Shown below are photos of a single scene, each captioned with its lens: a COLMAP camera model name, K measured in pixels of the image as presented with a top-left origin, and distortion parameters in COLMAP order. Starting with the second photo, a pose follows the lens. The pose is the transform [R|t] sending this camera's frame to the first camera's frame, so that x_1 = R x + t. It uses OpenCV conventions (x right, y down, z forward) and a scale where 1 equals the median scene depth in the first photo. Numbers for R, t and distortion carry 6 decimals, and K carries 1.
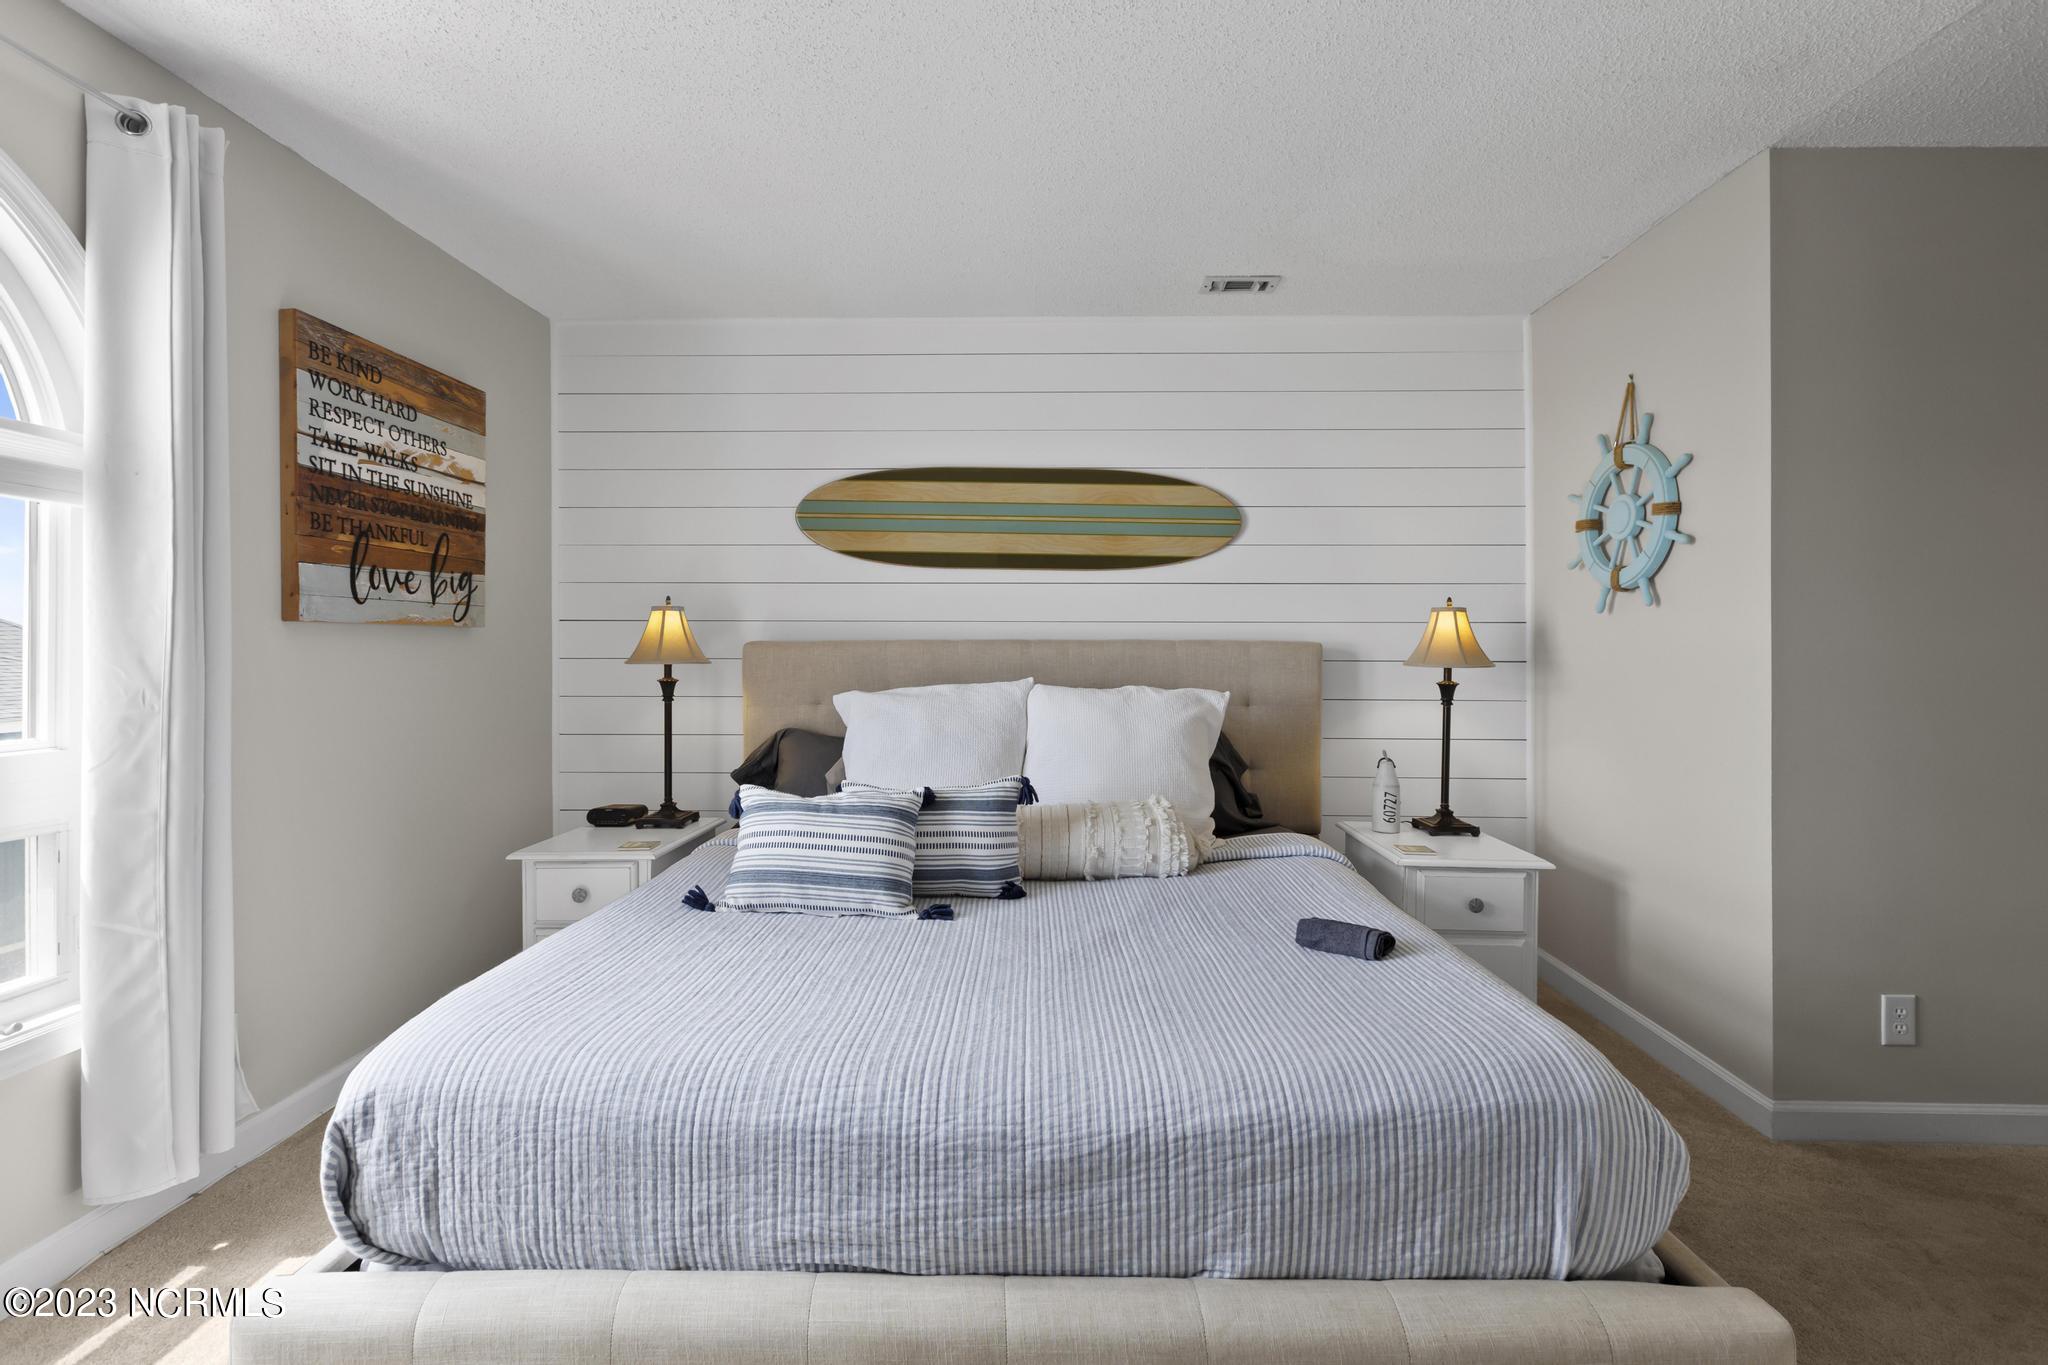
lens RADIAL K [[973.2, 0, 1022.0], [0, 973.2, 660.0], [0, 0, 1]] dist [-0.000358, -0.000018]
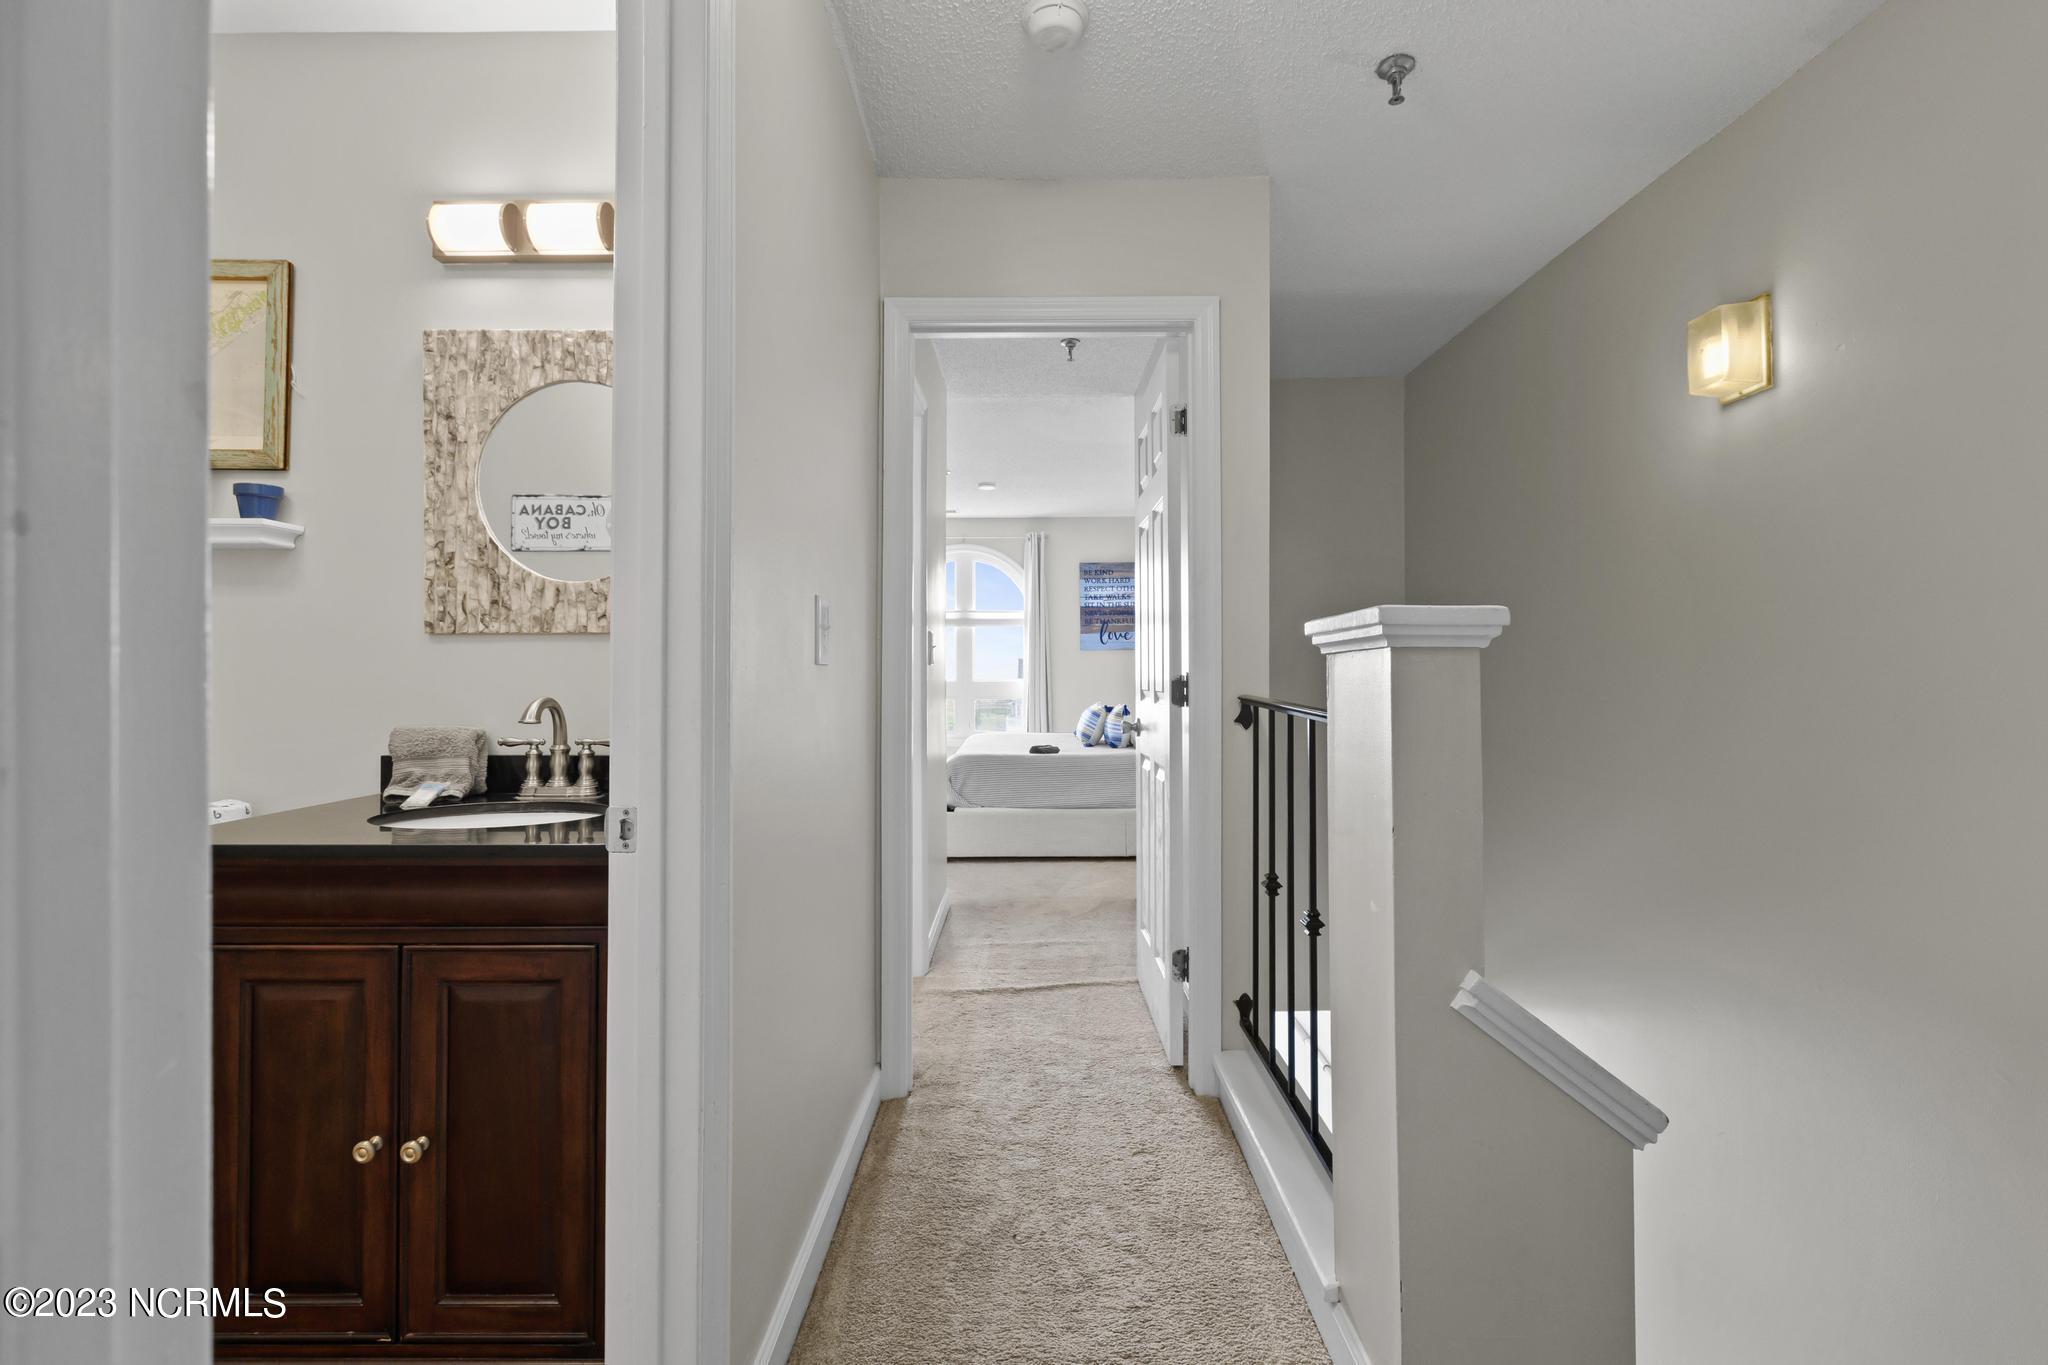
lens RADIAL K [[973.2, 0, 1022.0], [0, 973.2, 660.0], [0, 0, 1]] dist [-0.000358, -0.000018]
pose [[0.005092, -0.012294, -0.999911, 2.434017], [-0.003814, 0.999917, -0.012314, 0.034008], [0.999980, 0.003877, 0.005045, 0.668300]]
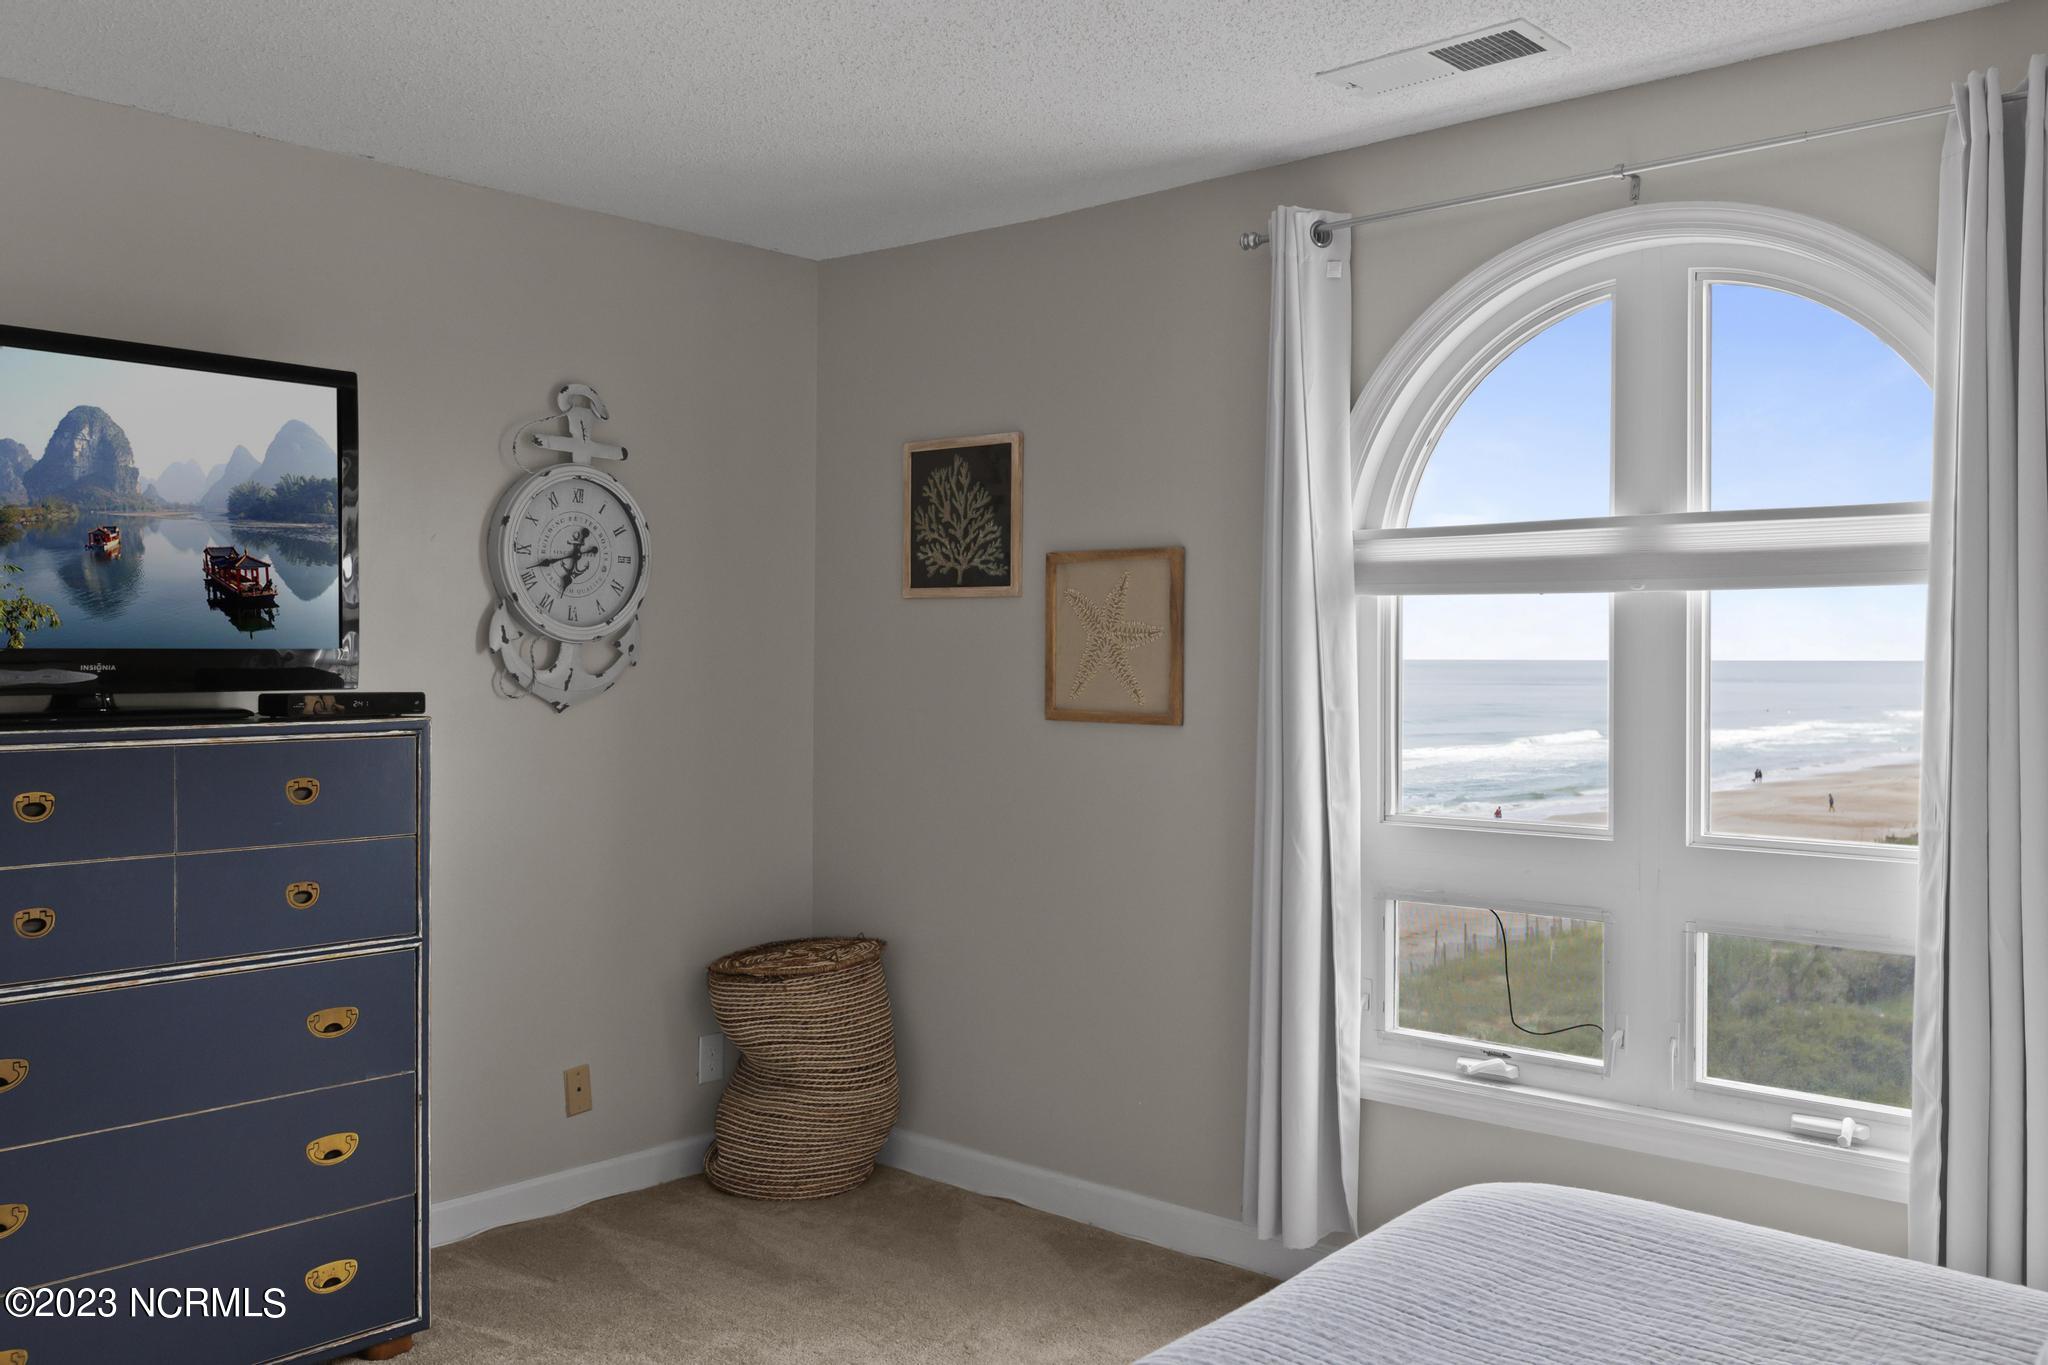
lens RADIAL K [[1736.2, 0, 1020.3], [0, 1736.2, 638.5], [0, 0, 1]] dist [0.006045, 0.000314]
pose [[-0.652947, -0.010237, -0.757335, 0.508411], [-0.008633, 0.999944, -0.006073, -0.064949], [0.757354, 0.002573, -0.652999, 0.958260]]
